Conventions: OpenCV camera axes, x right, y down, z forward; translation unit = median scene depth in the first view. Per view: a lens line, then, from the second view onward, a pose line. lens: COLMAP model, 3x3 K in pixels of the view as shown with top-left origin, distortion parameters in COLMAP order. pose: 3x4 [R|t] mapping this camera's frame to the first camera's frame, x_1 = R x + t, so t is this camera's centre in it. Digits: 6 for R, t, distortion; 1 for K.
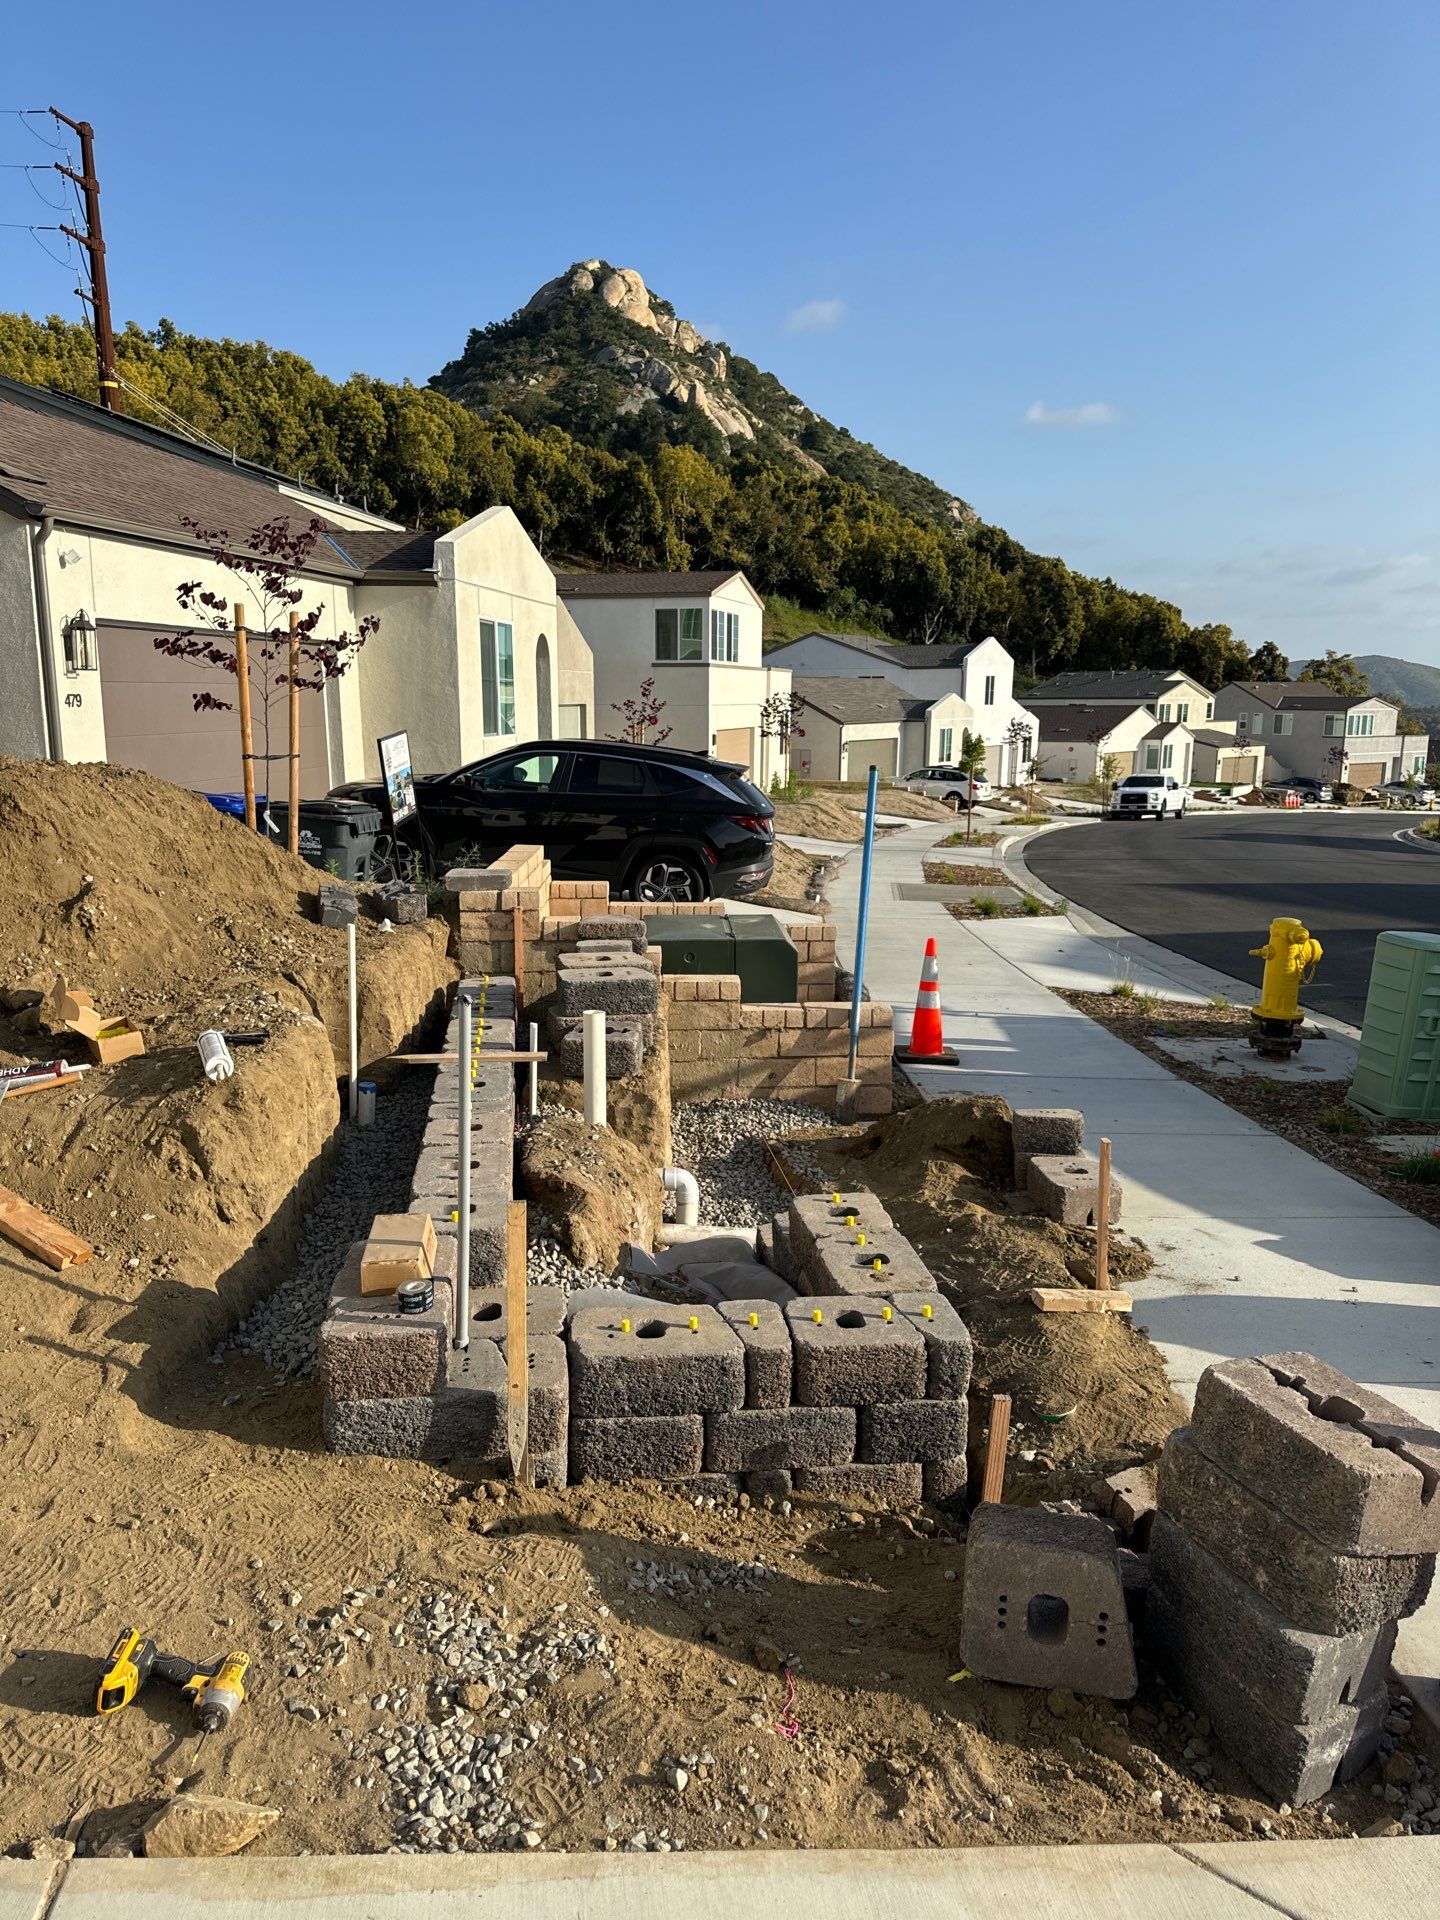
lens RADIAL K [[1365.2, 0, 718.5], [0, 1365.2, 993.2], [0, 0, 1]] dist [0.034578, -0.061156]
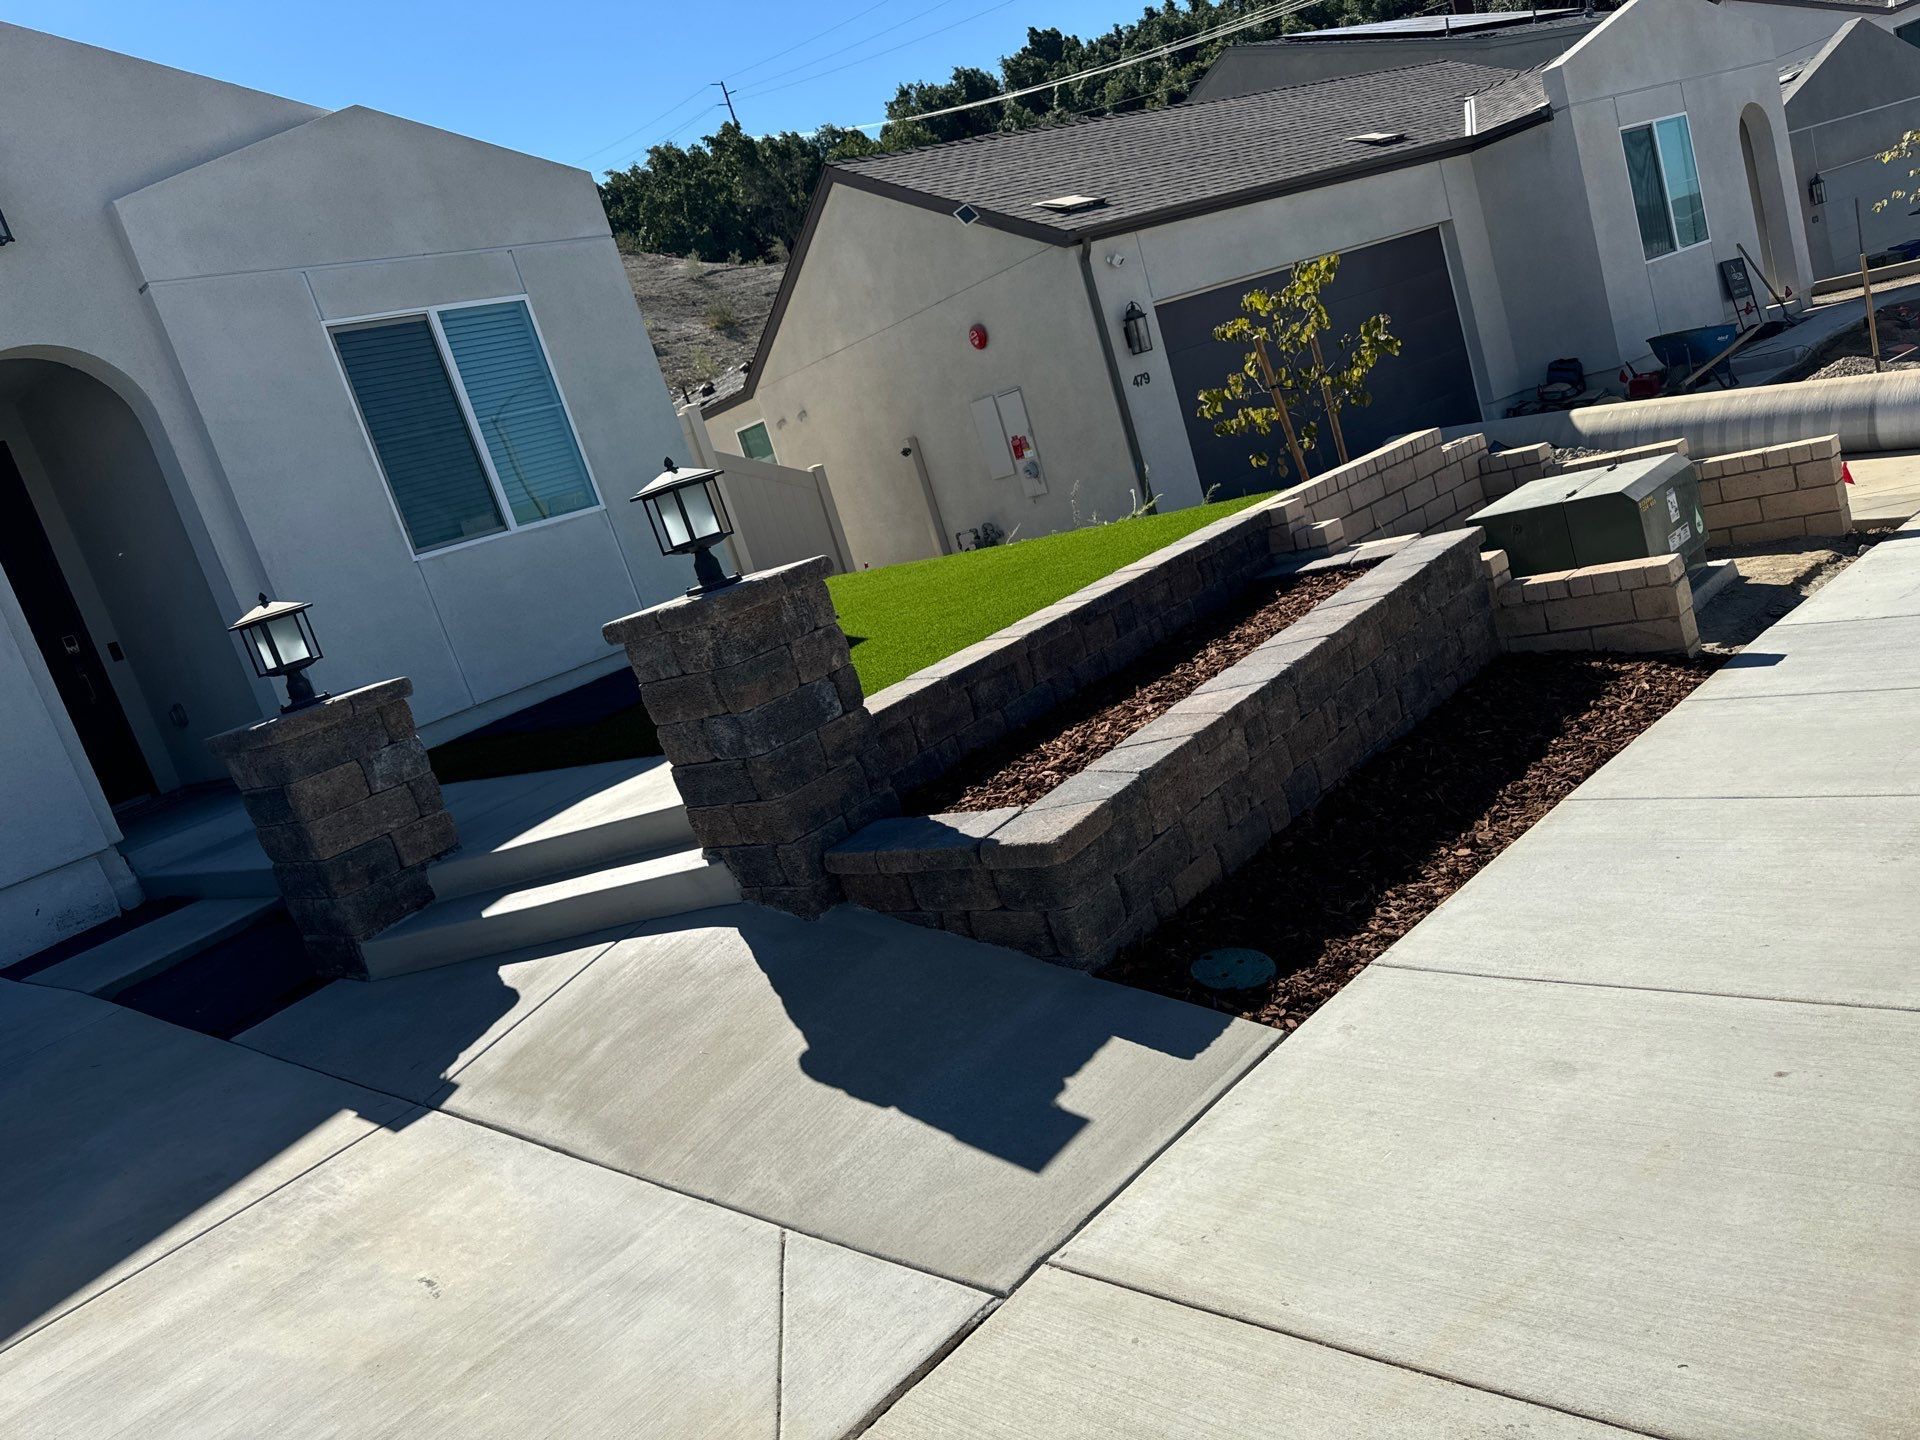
lens RADIAL K [[1362.4, 0, 970.8], [0, 1362.4, 728.9], [0, 0, 1]] dist [0.063439, -0.082849]
pose [[0.660753, -0.053162, -0.748719, 0.258580], [0.144557, 0.987828, 0.057434, 0.000895], [0.736552, -0.146182, 0.660395, 0.035364]]
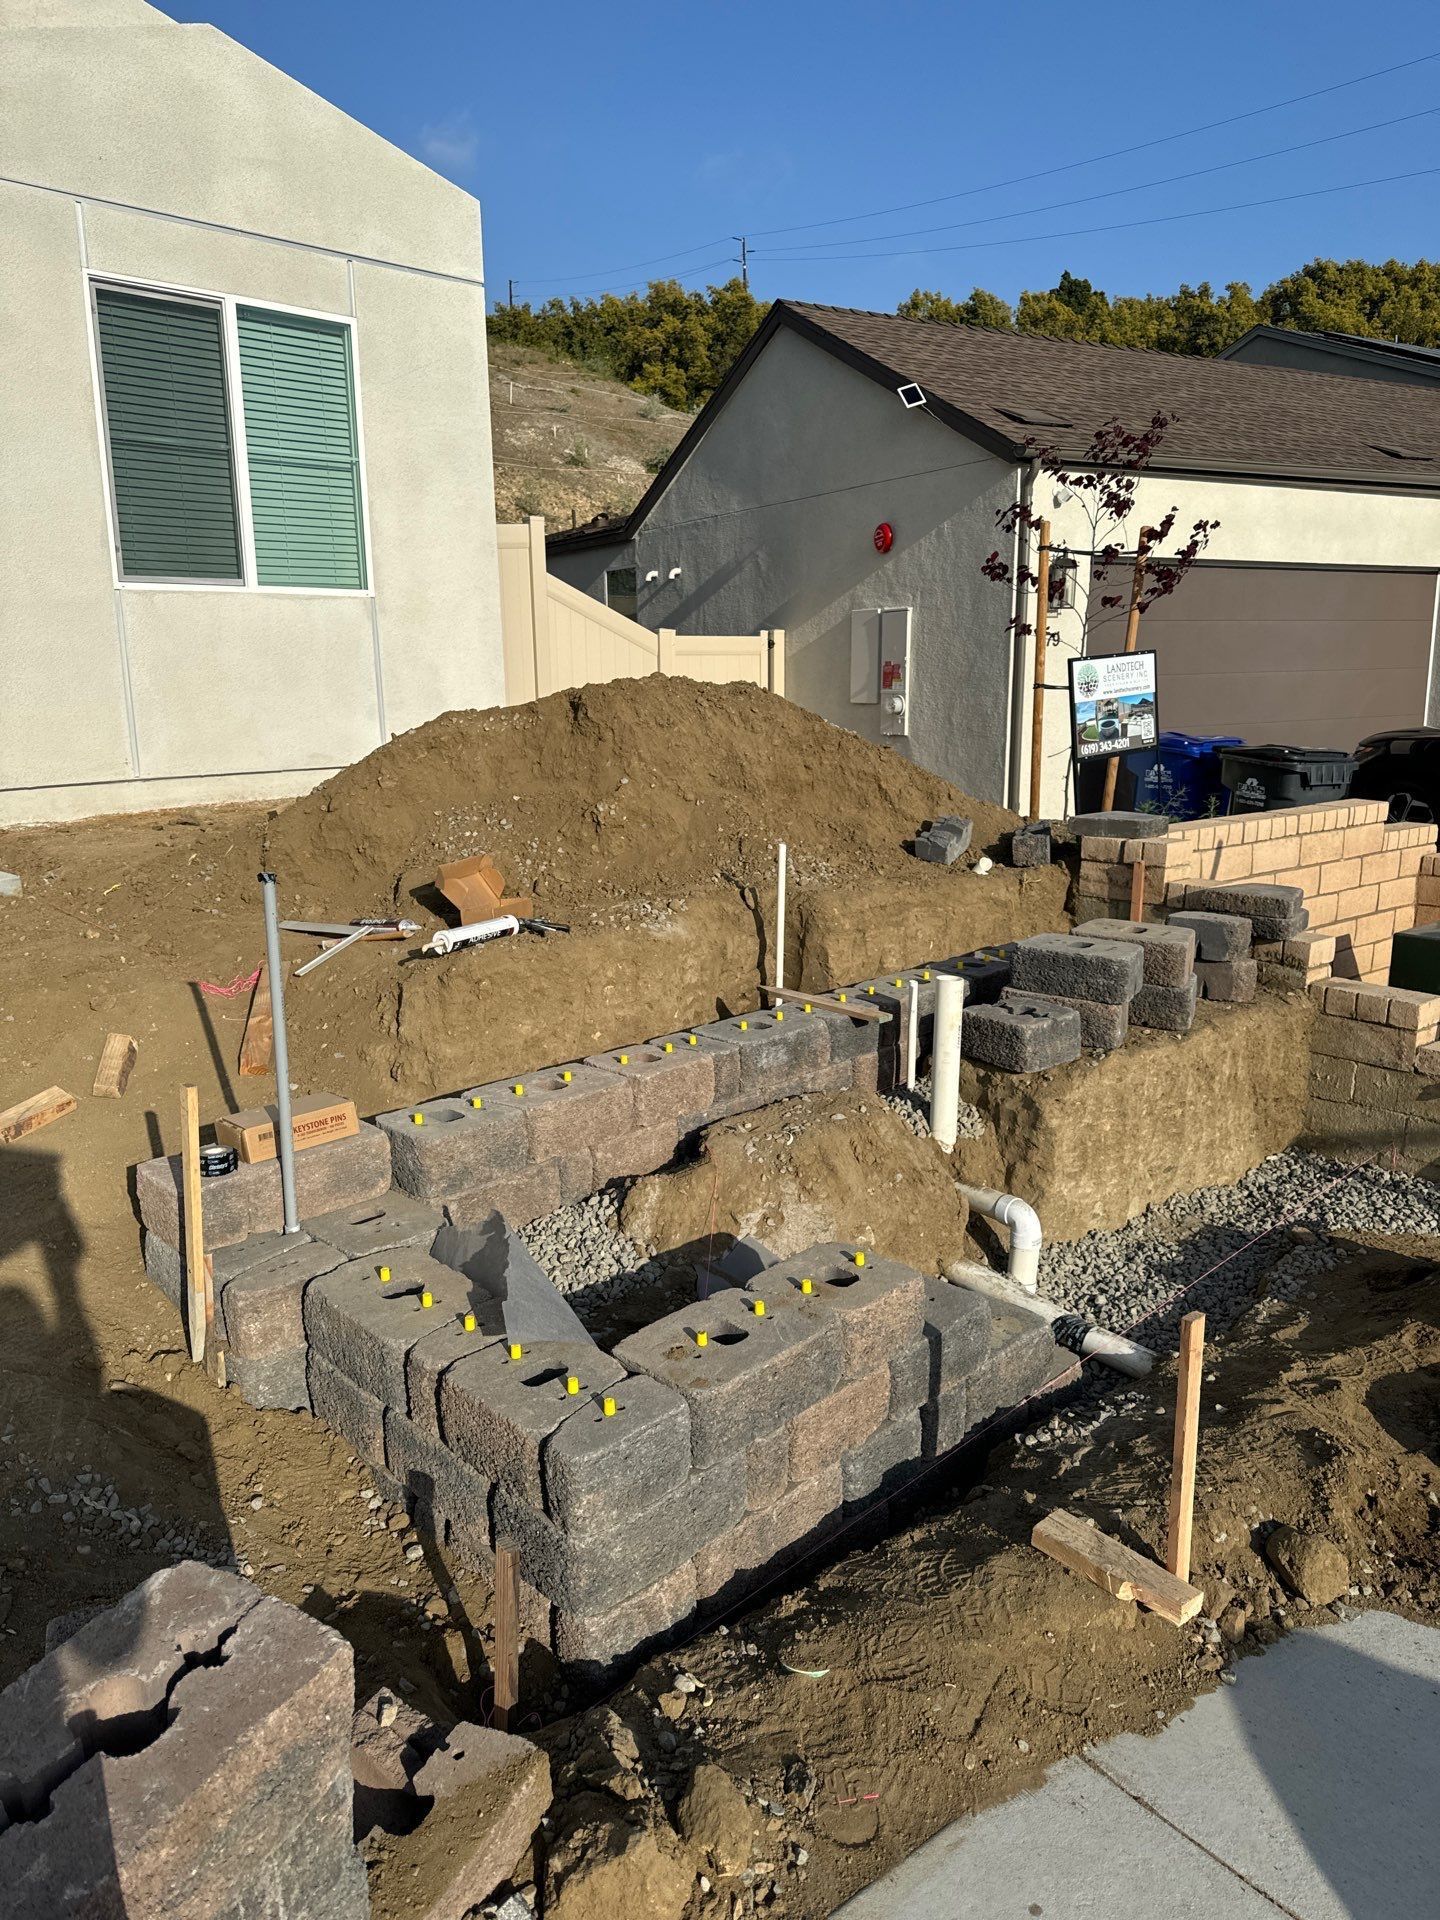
lens RADIAL K [[1362.4, 0, 709.0], [0, 1362.4, 965.2], [0, 0, 1]] dist [0.063439, -0.082849]
pose [[0.601240, 0.161719, -0.782533, 0.178543], [-0.156069, 0.984212, 0.083487, -0.015093], [0.783679, 0.071934, 0.616986, 0.146989]]
